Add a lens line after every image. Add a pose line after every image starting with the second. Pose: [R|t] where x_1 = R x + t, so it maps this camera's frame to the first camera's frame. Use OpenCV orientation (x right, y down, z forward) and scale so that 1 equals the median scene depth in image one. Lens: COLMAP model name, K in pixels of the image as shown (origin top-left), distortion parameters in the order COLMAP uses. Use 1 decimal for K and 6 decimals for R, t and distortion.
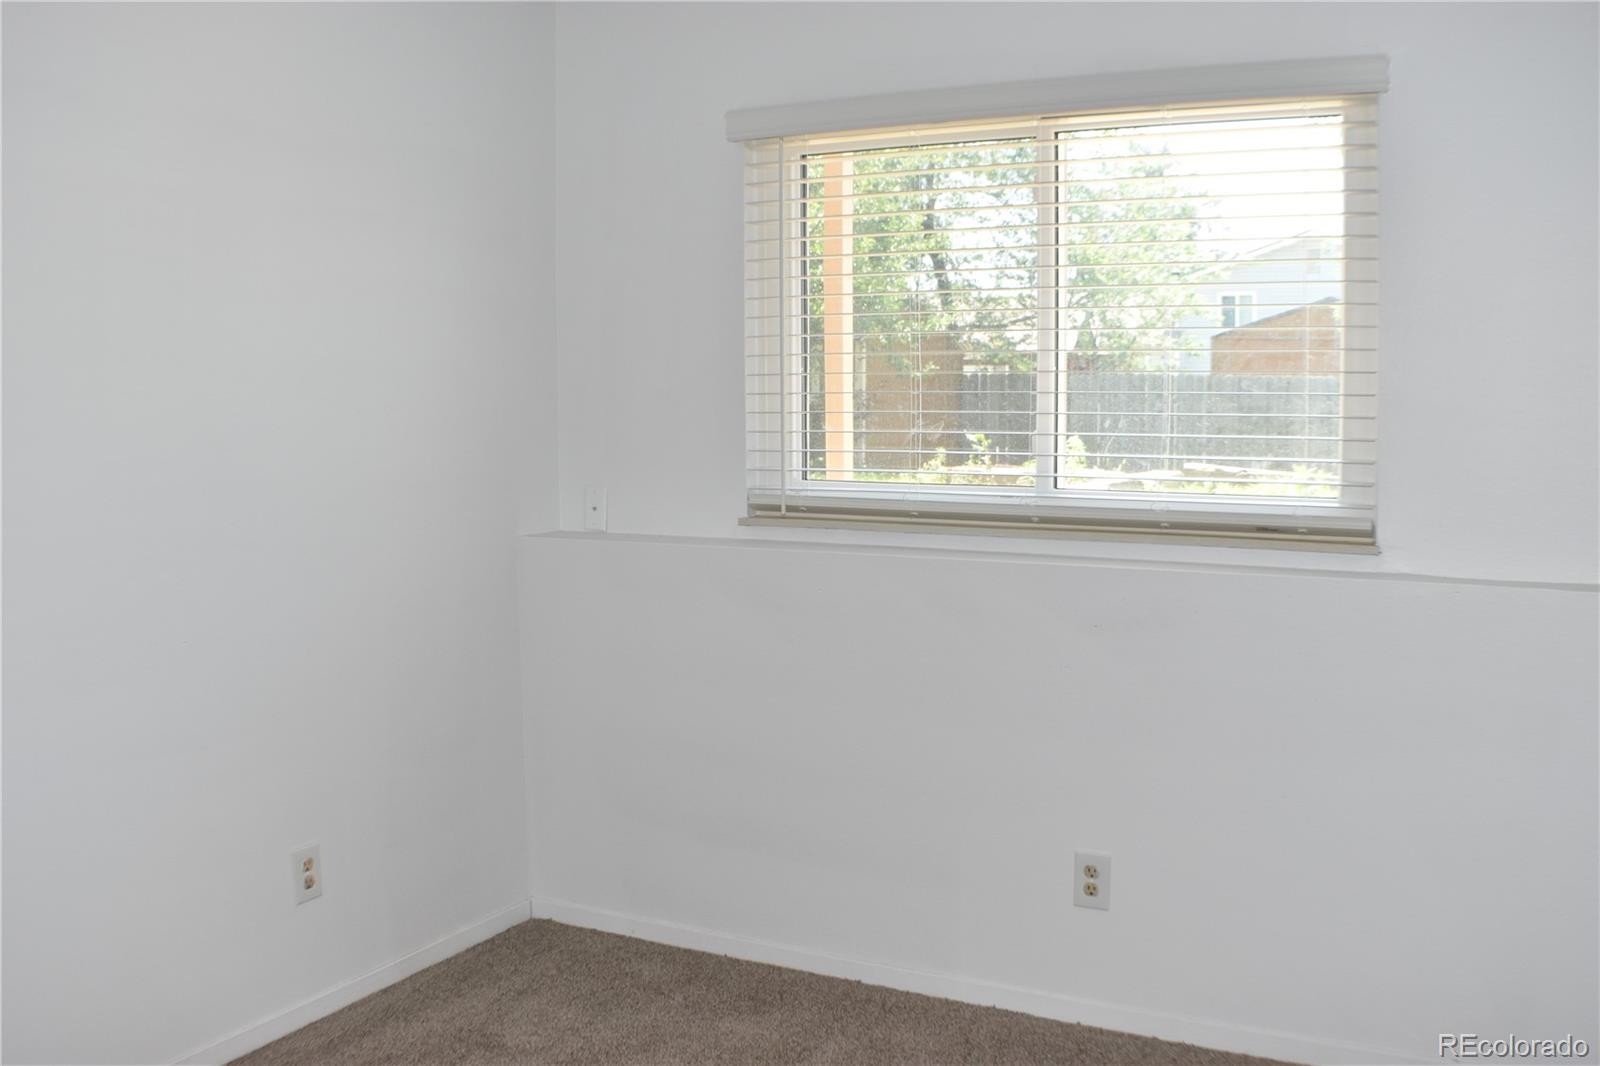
lens RADIAL K [[1436.9, 0, 803.8], [0, 1436.9, 506.4], [0, 0, 1]] dist [-0.209586, 0.079689]
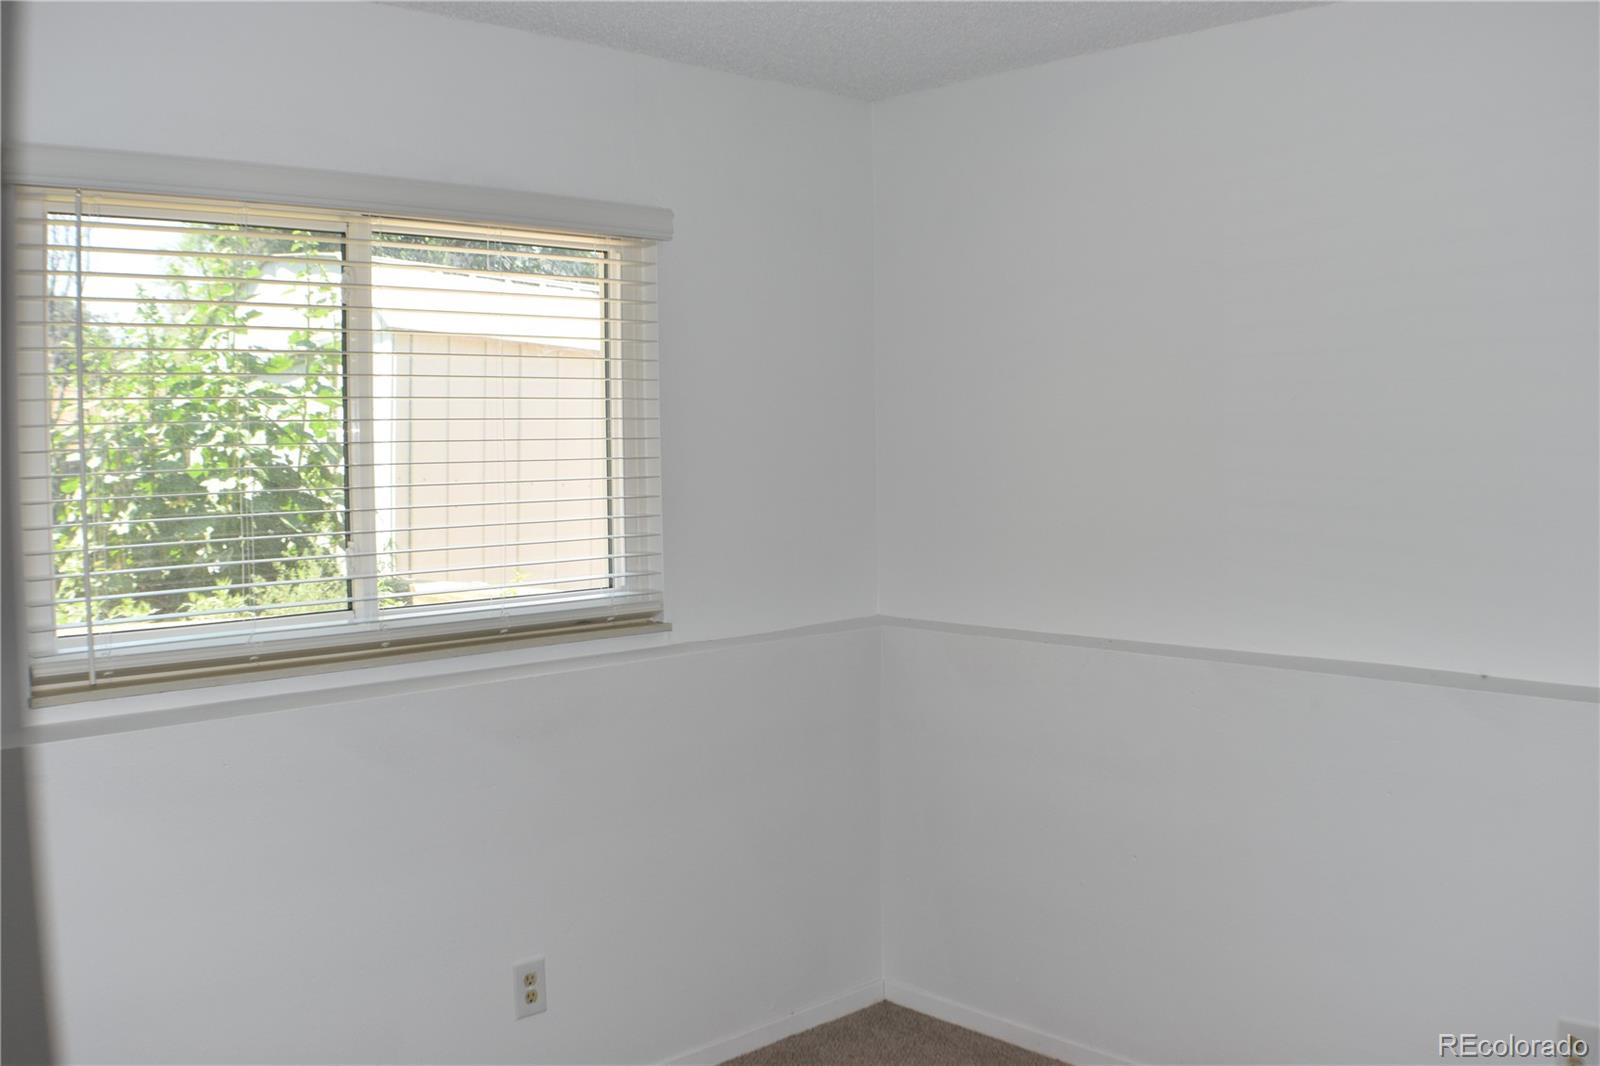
lens RADIAL K [[1436.9, 0, 803.8], [0, 1436.9, 506.4], [0, 0, 1]] dist [-0.209586, 0.079689]
pose [[0.324774, -0.036198, 0.945099, -0.657172], [0.109429, 0.993995, 0.000466, -0.053949], [-0.939440, 0.103270, 0.326785, 0.457297]]
